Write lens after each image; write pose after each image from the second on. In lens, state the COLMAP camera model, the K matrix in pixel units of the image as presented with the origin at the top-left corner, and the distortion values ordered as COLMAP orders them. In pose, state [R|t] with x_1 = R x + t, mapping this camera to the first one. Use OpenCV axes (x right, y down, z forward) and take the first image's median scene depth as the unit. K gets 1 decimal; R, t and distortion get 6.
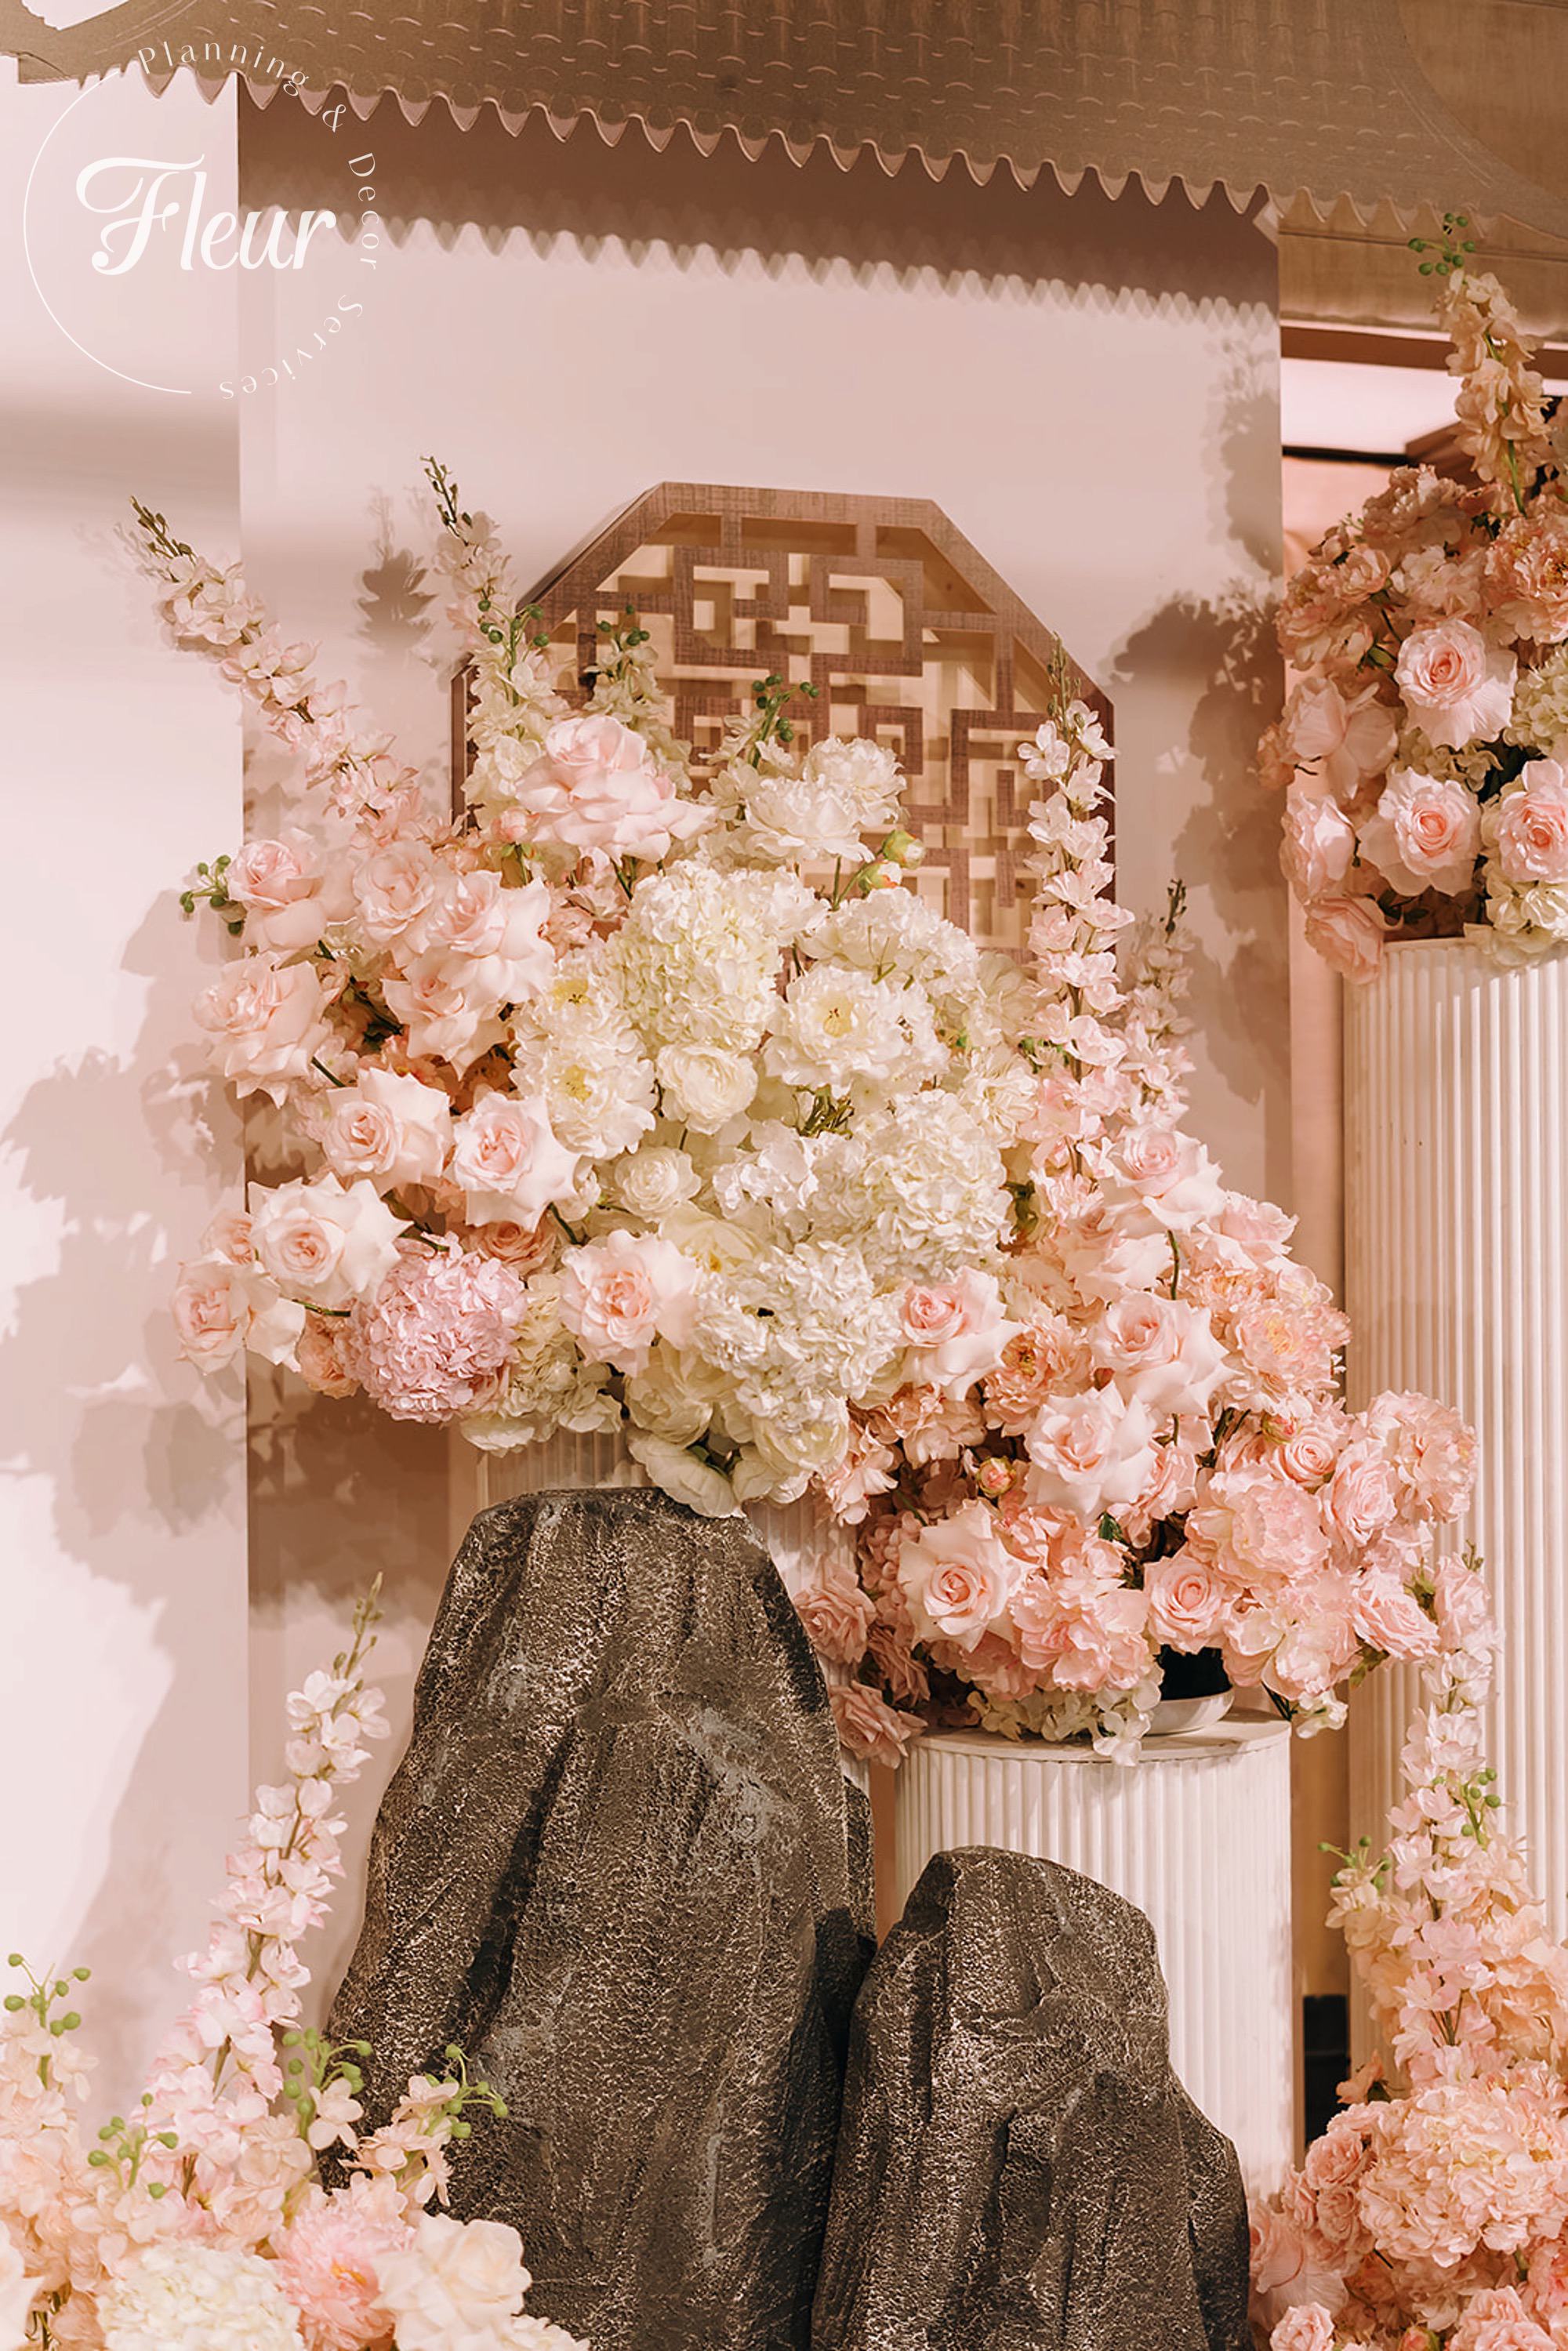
lens RADIAL K [[3721.4, 0, 784.0], [0, 3721.4, 1175.5], [0, 0, 1]] dist [0.004319, 0.059173]
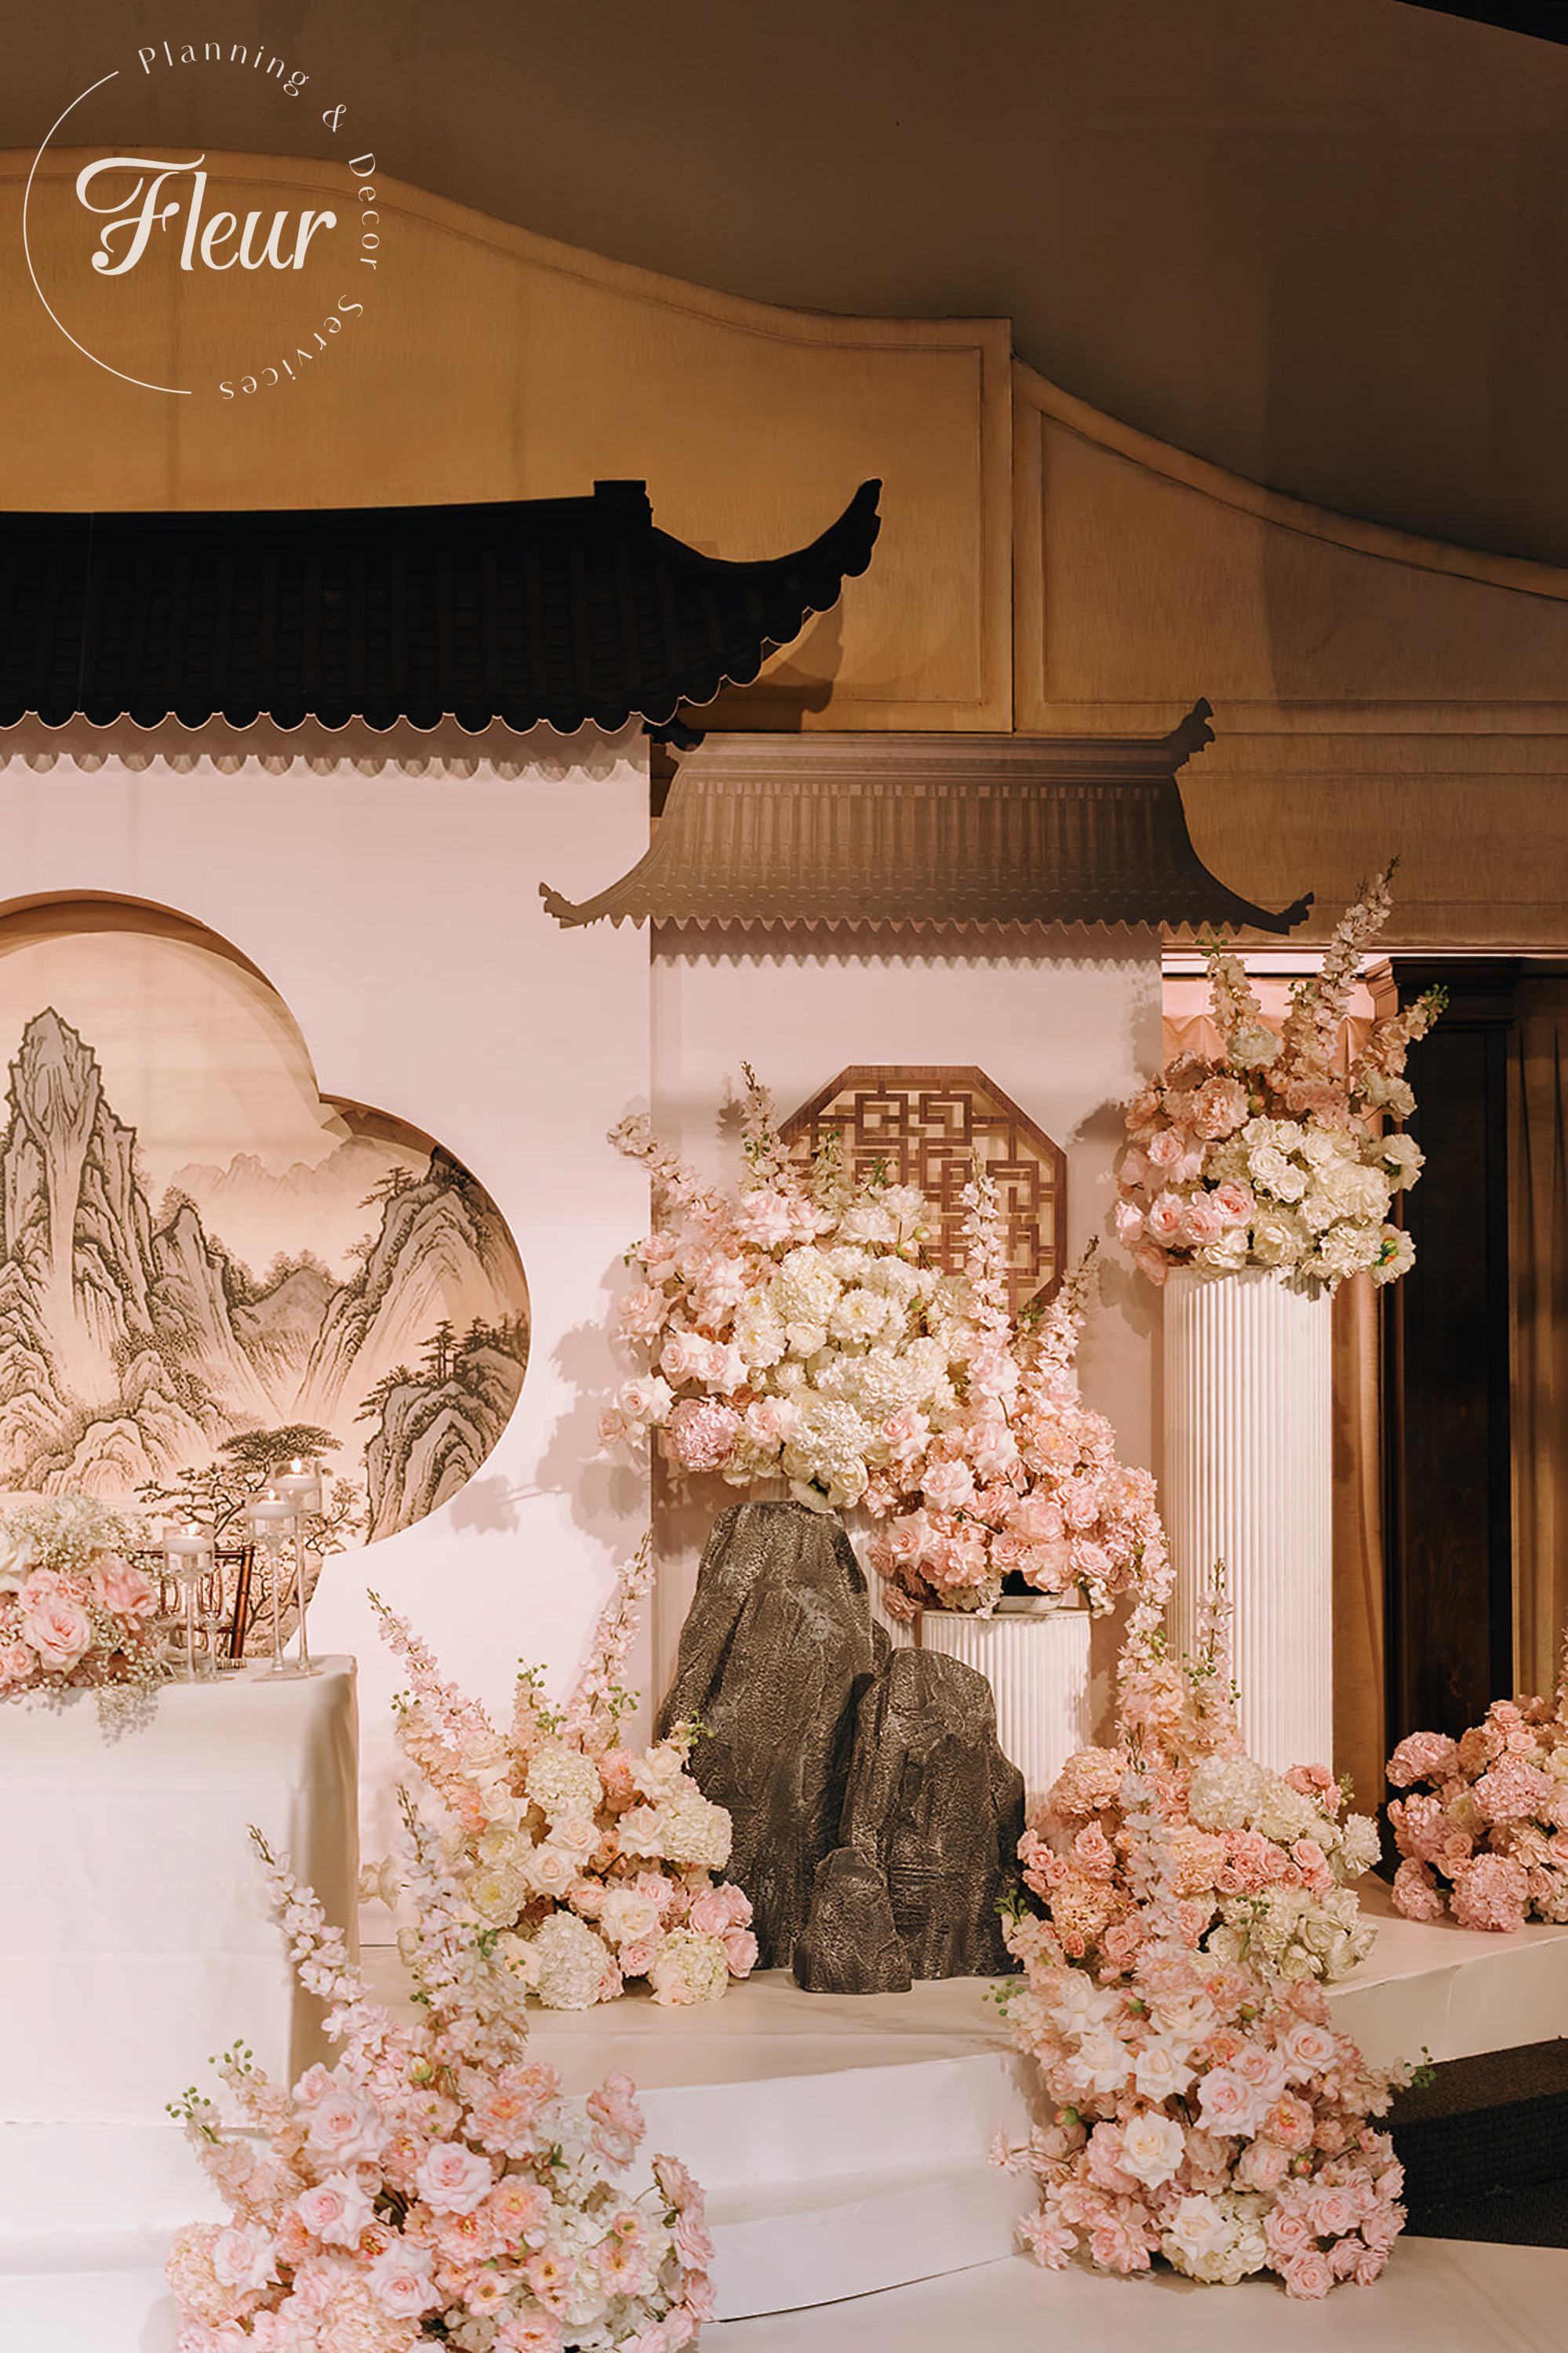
lens RADIAL K [[3857.8, 0, 673.7], [0, 3857.8, 1288.9], [0, 0, 1]] dist [-0.014397, 0.114752]
pose [[0.952050, -0.002454, -0.305932, 0.670496], [-0.000852, 0.999943, -0.010675, -0.028732], [0.305941, 0.010424, 0.951993, -1.456537]]
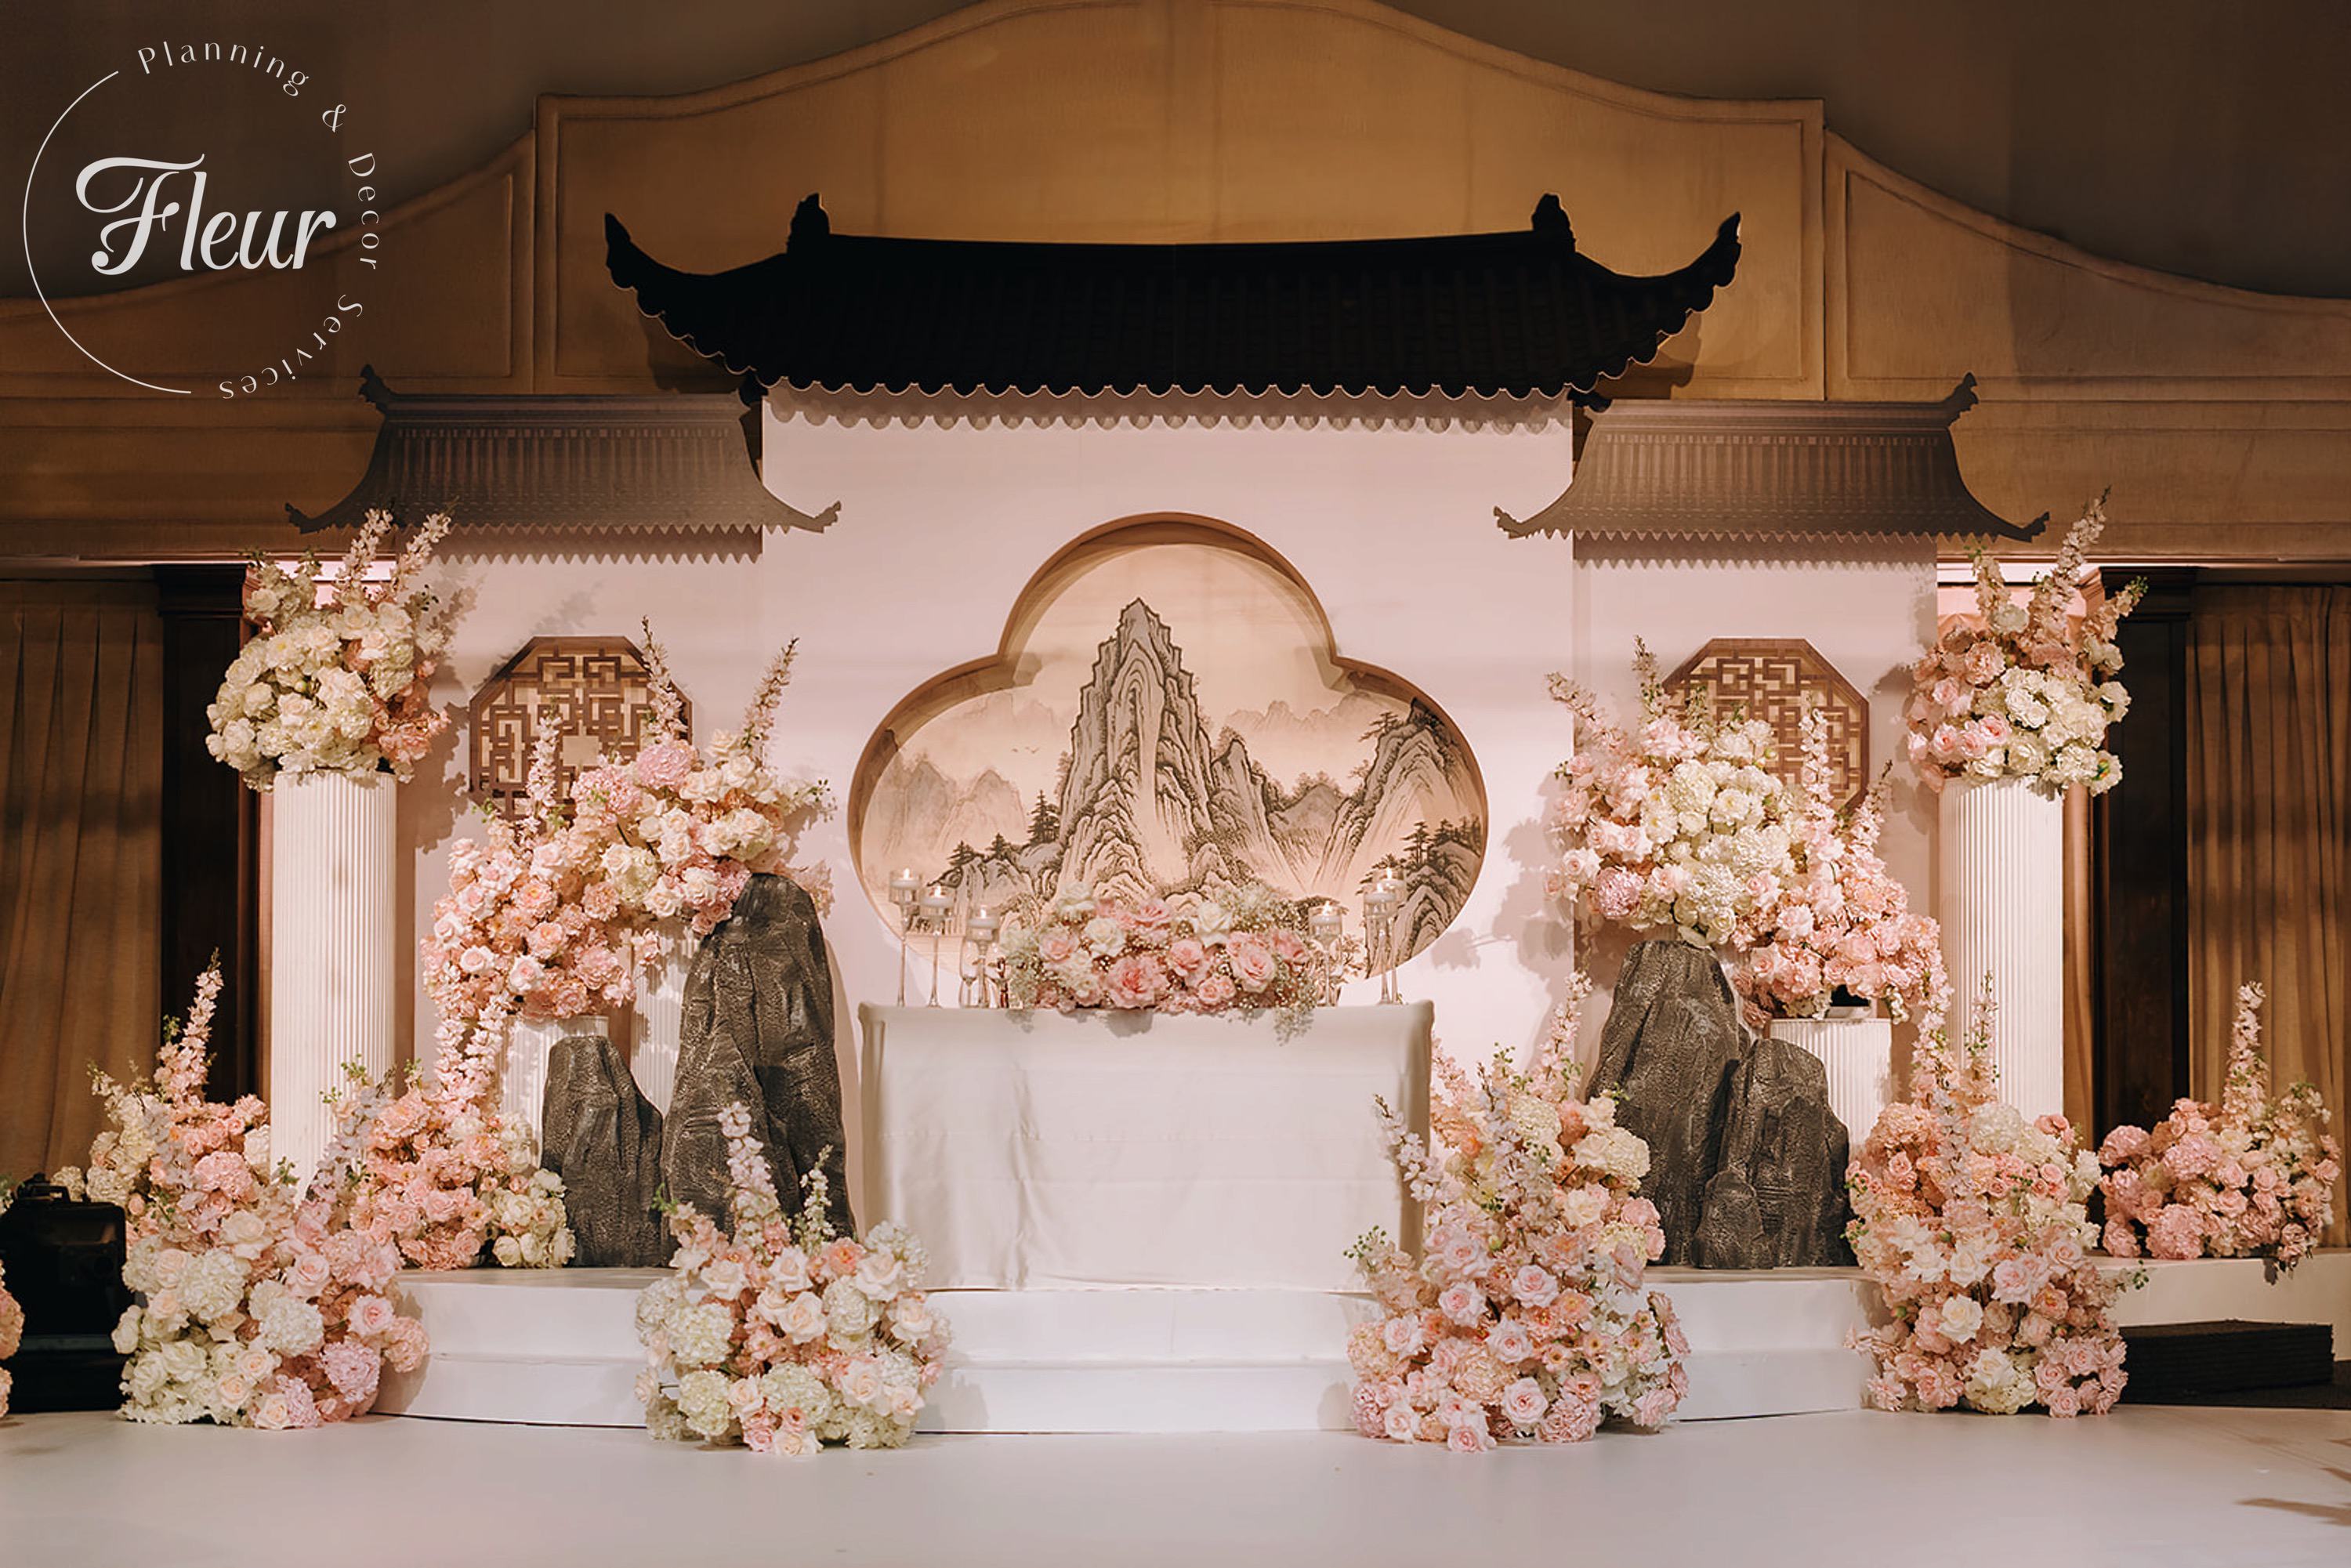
lens RADIAL K [[3854.2, 0, 1172.6], [0, 3854.2, 1033.0], [0, 0, 1]] dist [-0.014397, 0.114752]
pose [[0.941156, -0.000642, -0.337971, 0.736101], [-0.002314, 0.999962, -0.008345, 0.203133], [0.337964, 0.008636, 0.941120, -2.560042]]
